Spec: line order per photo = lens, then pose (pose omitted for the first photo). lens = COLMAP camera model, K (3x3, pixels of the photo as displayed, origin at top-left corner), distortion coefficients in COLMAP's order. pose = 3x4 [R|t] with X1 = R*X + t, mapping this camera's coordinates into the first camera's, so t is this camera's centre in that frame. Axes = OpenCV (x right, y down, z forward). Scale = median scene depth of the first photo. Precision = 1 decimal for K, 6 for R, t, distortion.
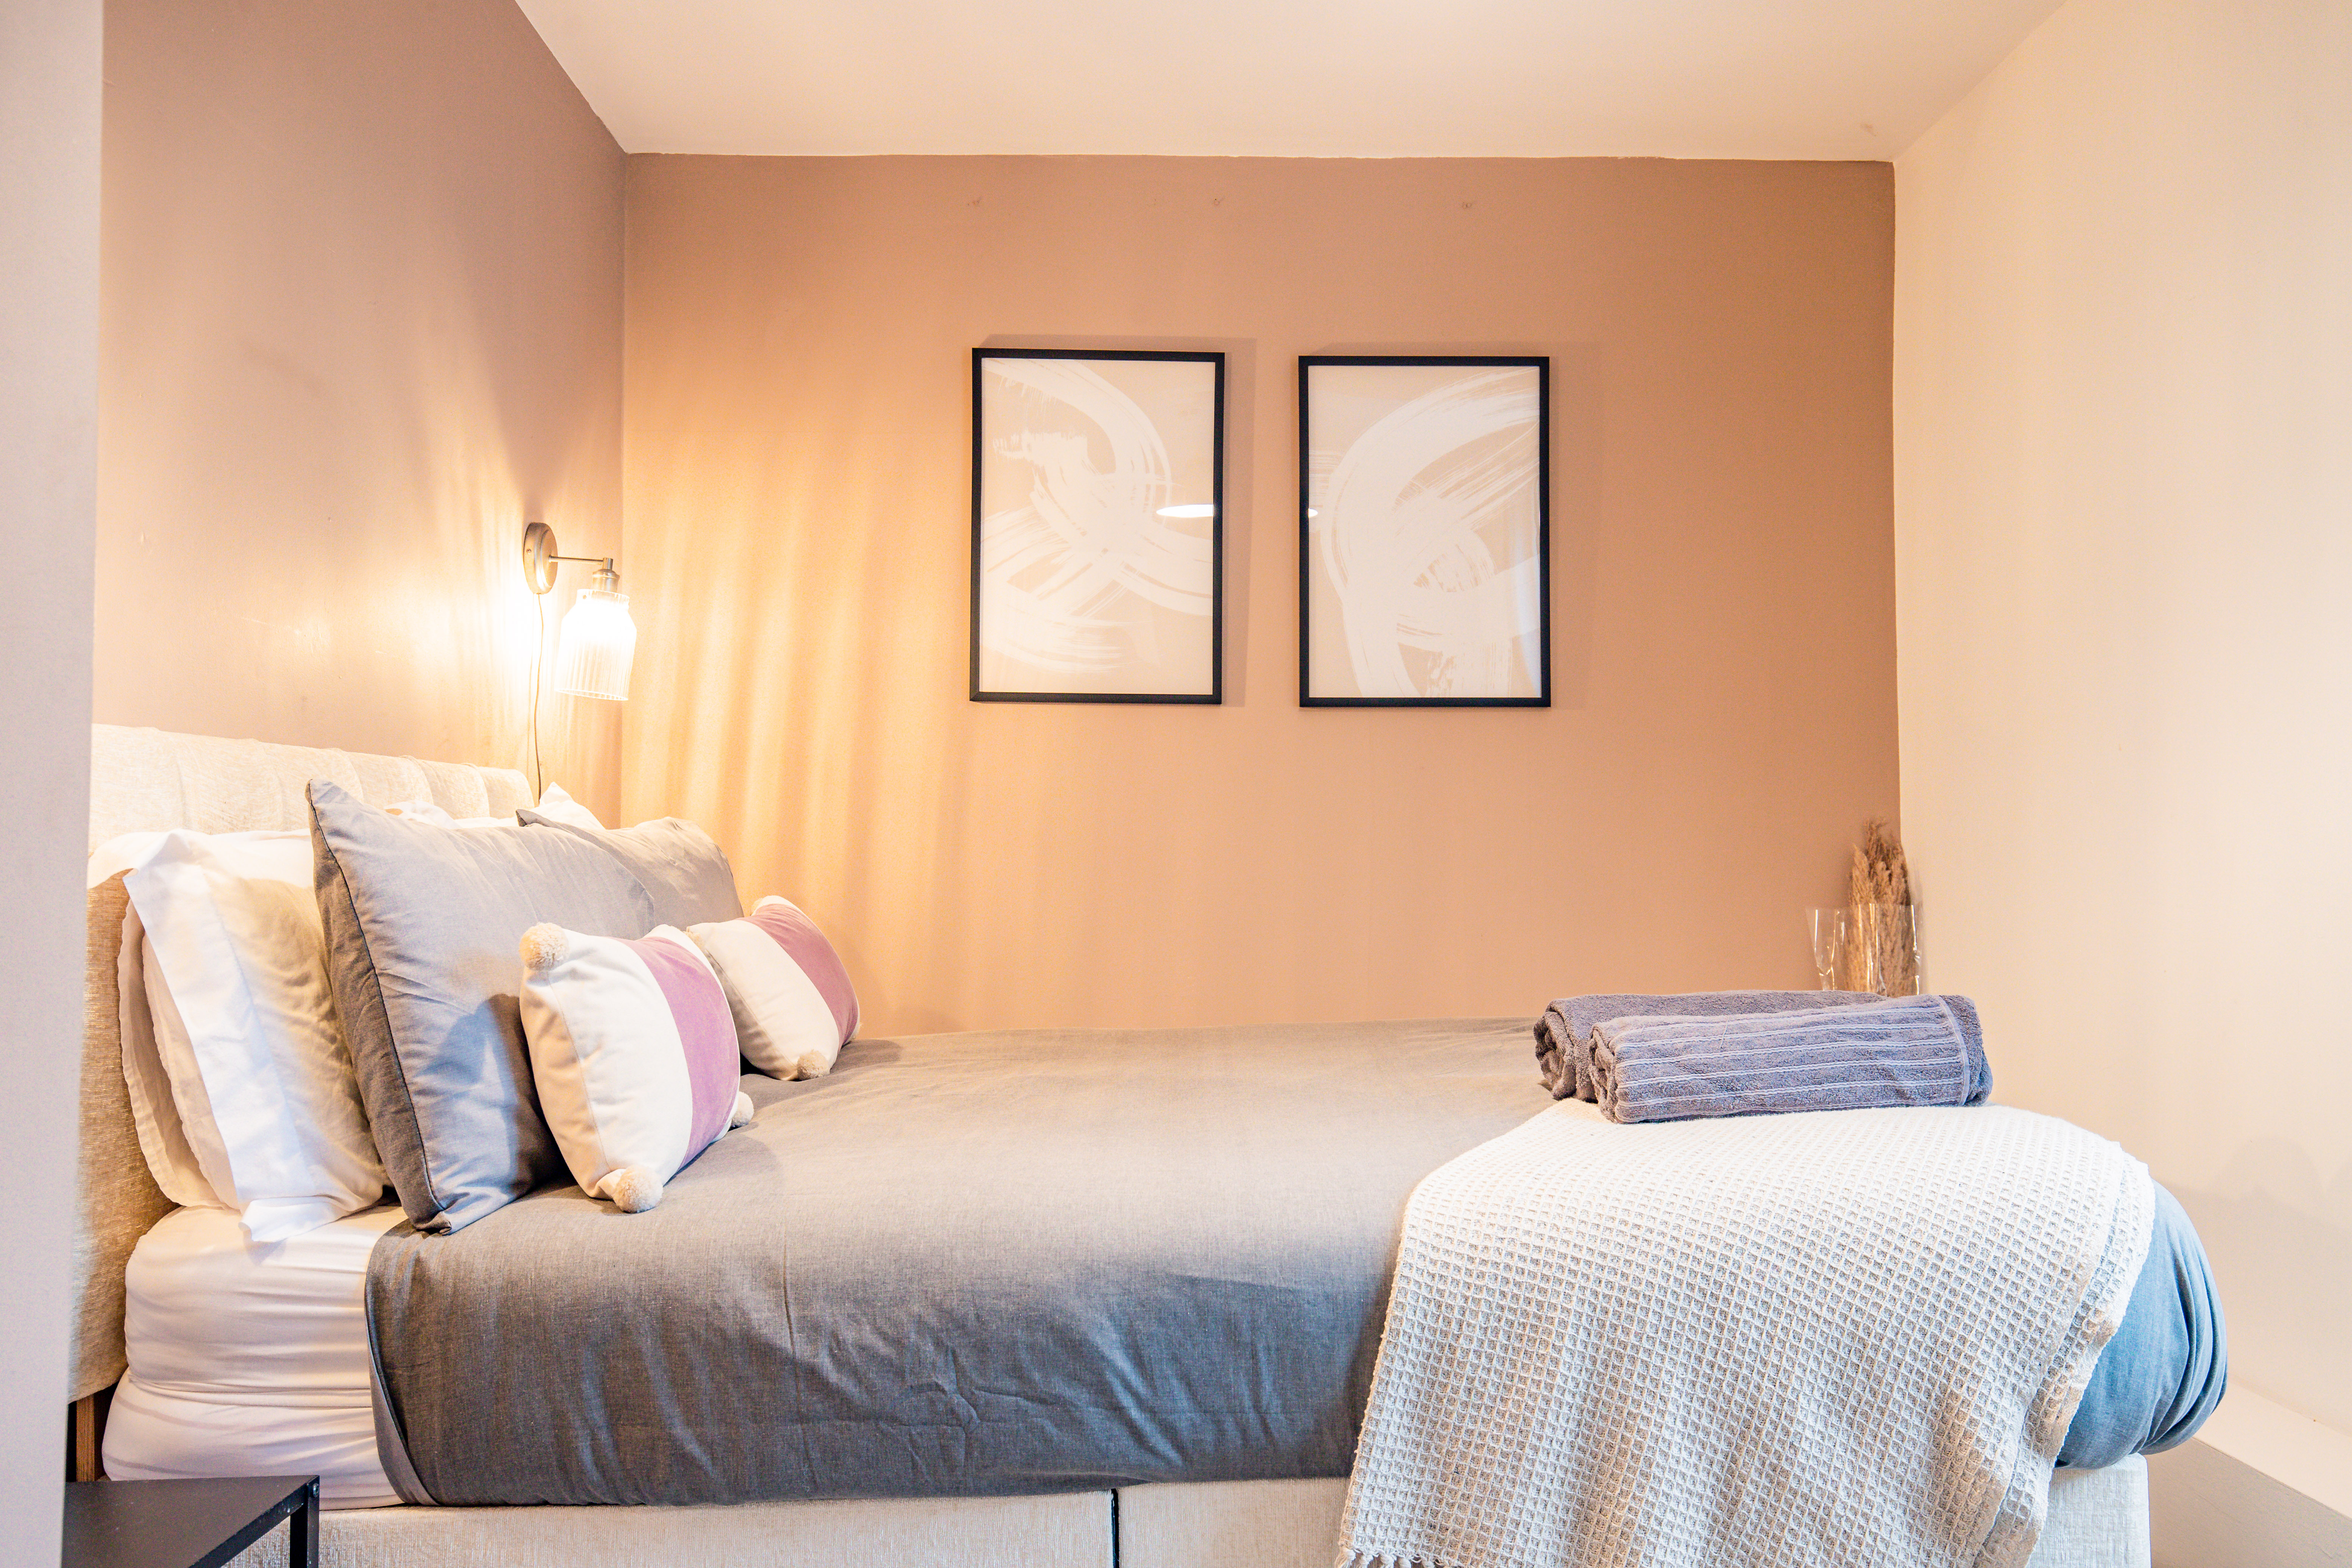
lens RADIAL K [[2023.8, 0, 1175.0], [0, 2023.8, 799.1], [0, 0, 1]] dist [0.030575, -0.002448]
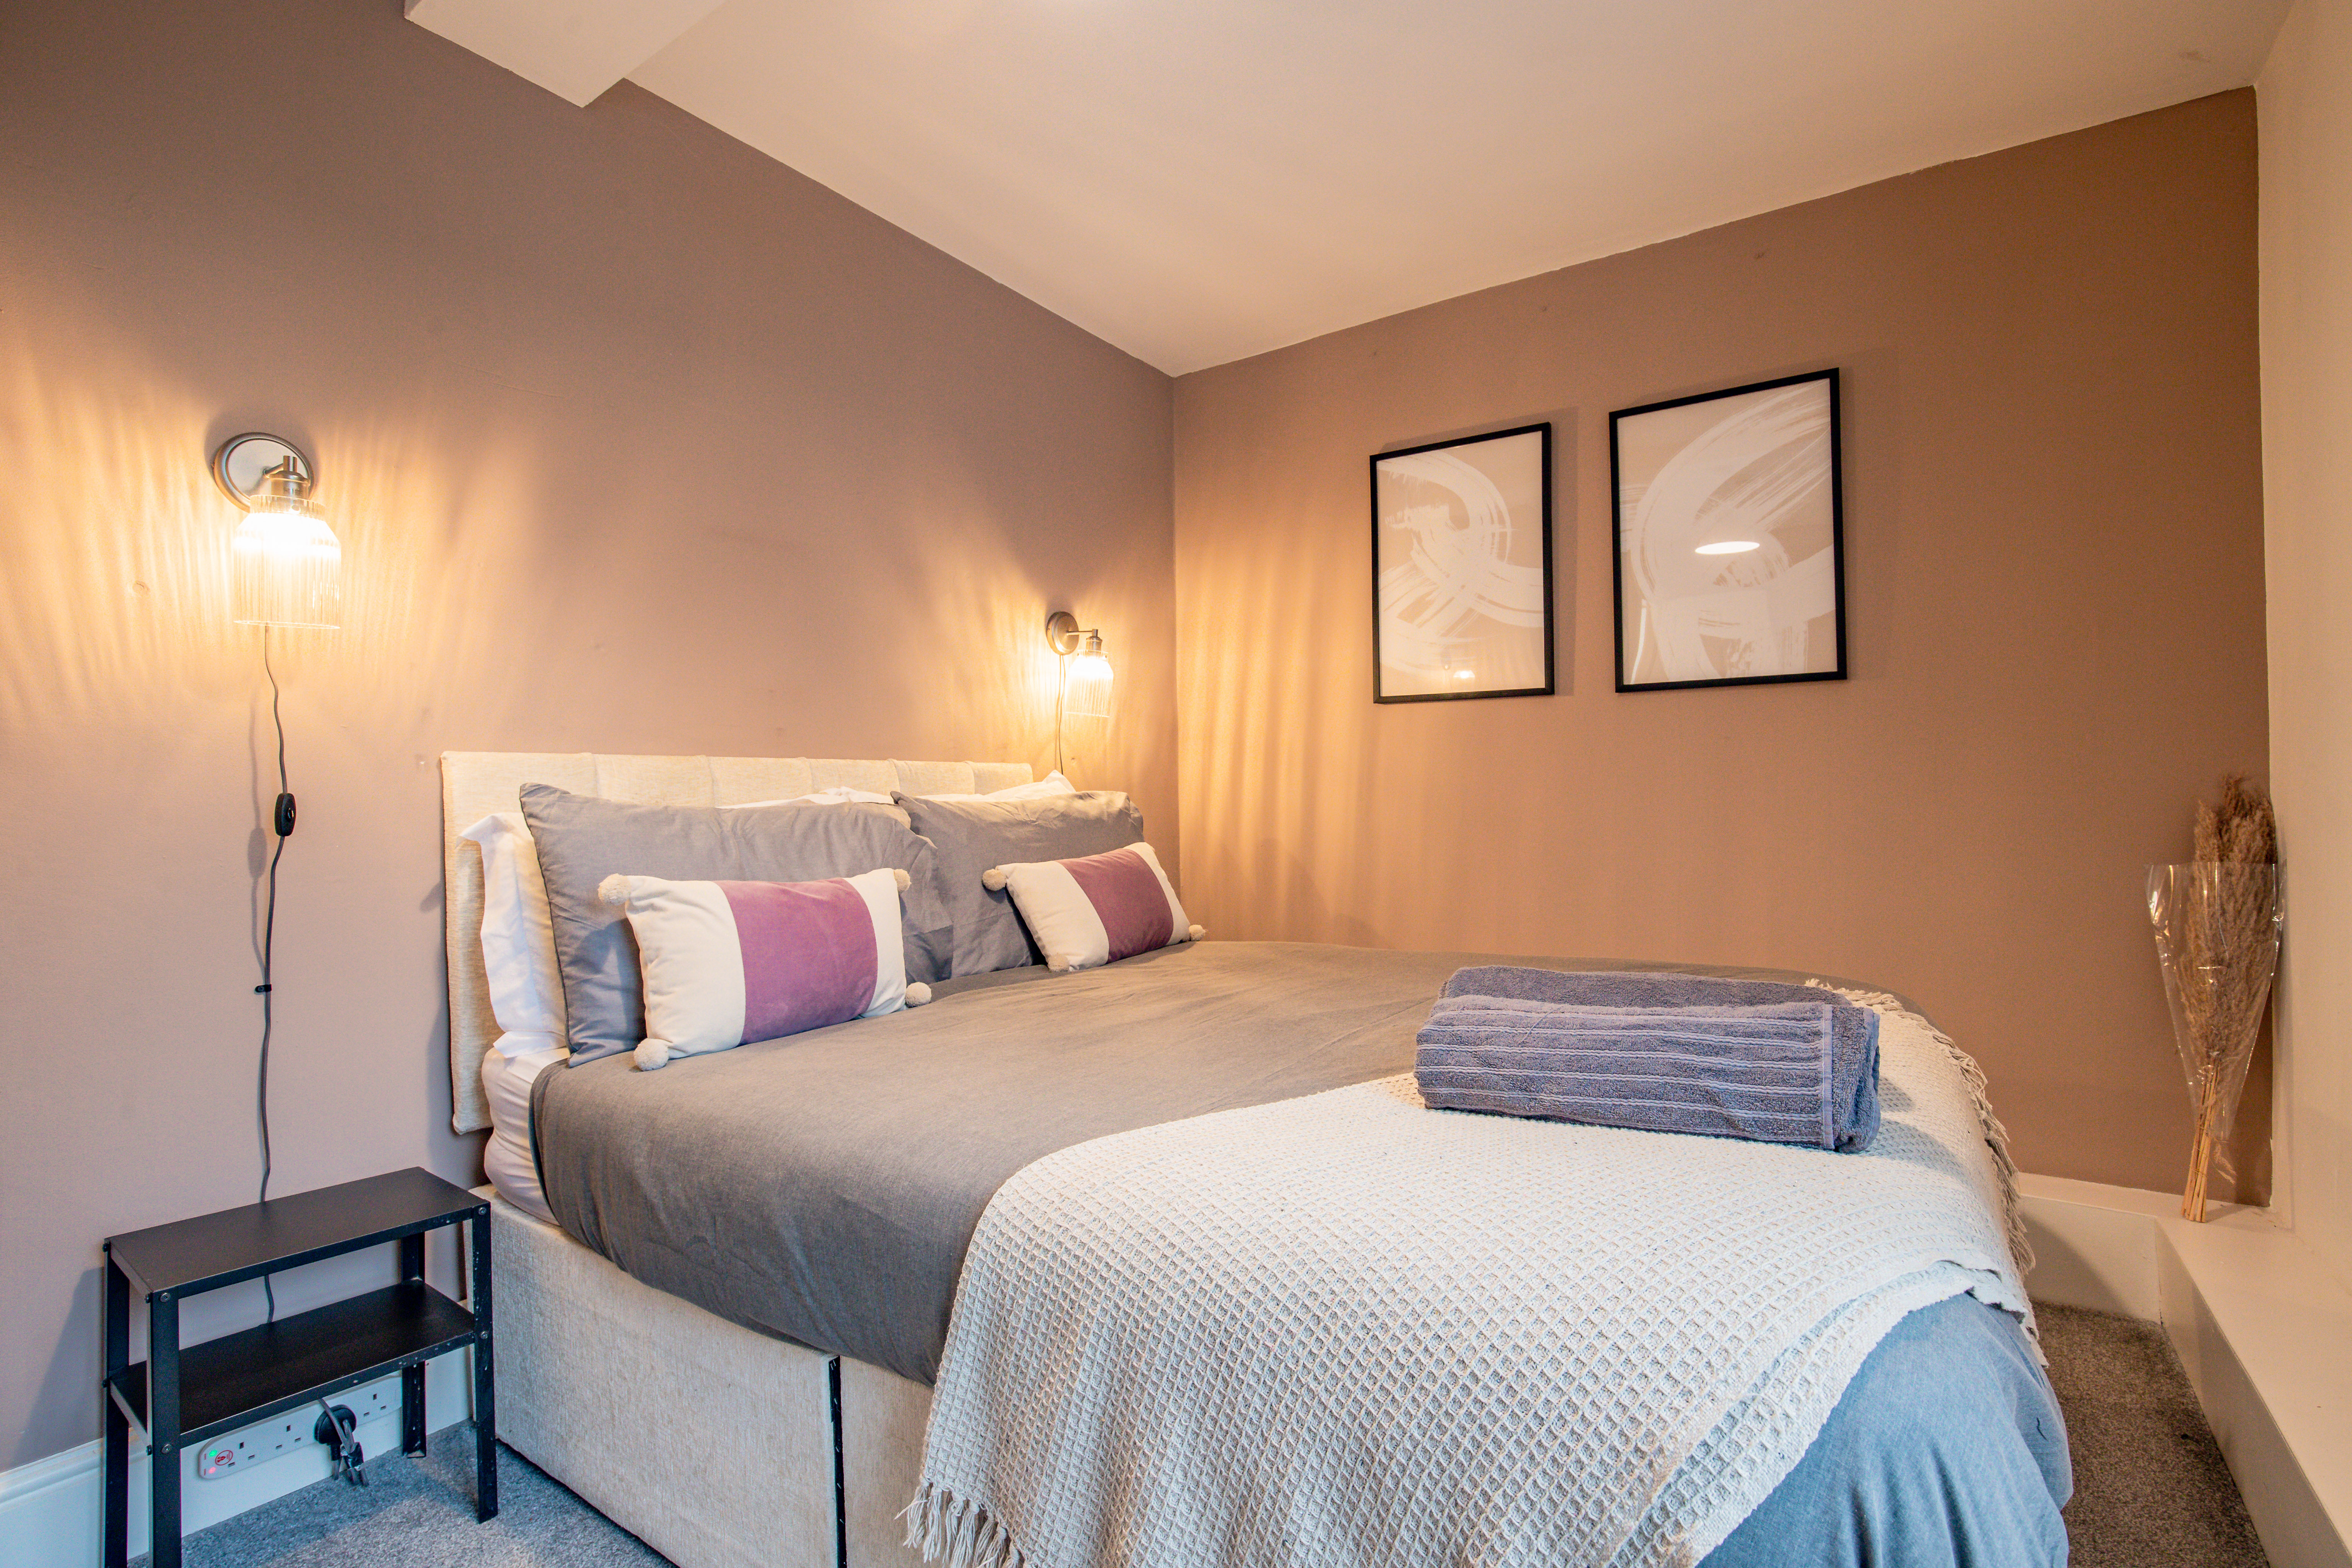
lens RADIAL K [[1100.9, 0, 1177.0], [0, 1100.9, 798.3], [0, 0, 1]] dist [-0.032324, 0.000078]
pose [[0.793825, -0.006960, -0.608107, 0.523591], [0.024705, 0.999478, 0.020812, -0.002400], [0.607645, -0.031545, 0.793582, 0.602783]]
